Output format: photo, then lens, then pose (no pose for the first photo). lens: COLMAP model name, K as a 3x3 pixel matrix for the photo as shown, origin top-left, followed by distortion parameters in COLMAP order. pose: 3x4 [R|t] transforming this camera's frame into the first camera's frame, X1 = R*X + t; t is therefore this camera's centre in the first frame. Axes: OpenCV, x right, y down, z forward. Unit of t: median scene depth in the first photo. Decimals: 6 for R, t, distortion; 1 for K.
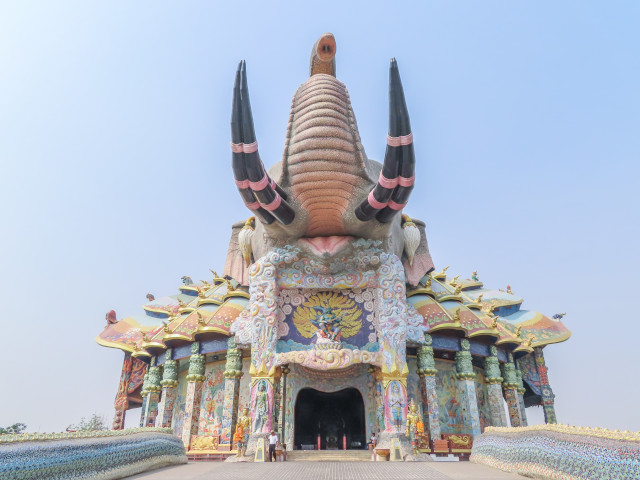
lens RADIAL K [[456.1, 0, 322.0], [0, 456.1, 239.1], [0, 0, 1]] dist [-0.006678, 0.002878]
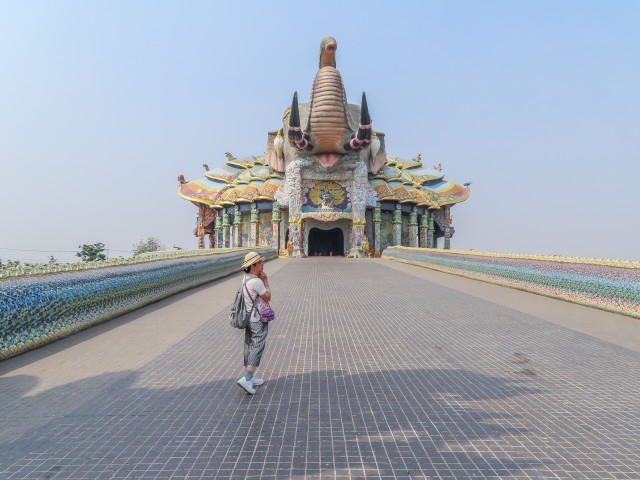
lens RADIAL K [[456.1, 0, 322.0], [0, 456.1, 239.1], [0, 0, 1]] dist [-0.006678, 0.002878]
pose [[0.998997, 0.012209, 0.043074, -0.089988], [-0.026980, 0.931946, 0.361592, -0.353563], [-0.035728, -0.362391, 0.931341, -0.882430]]
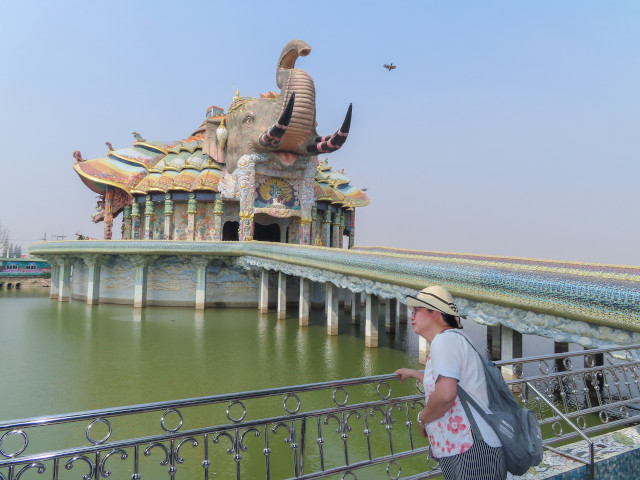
lens RADIAL K [[456.1, 0, 322.0], [0, 456.1, 239.1], [0, 0, 1]] dist [-0.006678, 0.002878]
pose [[0.895374, 0.053388, 0.442104, -0.675840], [-0.215549, 0.920695, 0.325360, -0.326221], [-0.389672, -0.386614, 0.835874, -0.825599]]
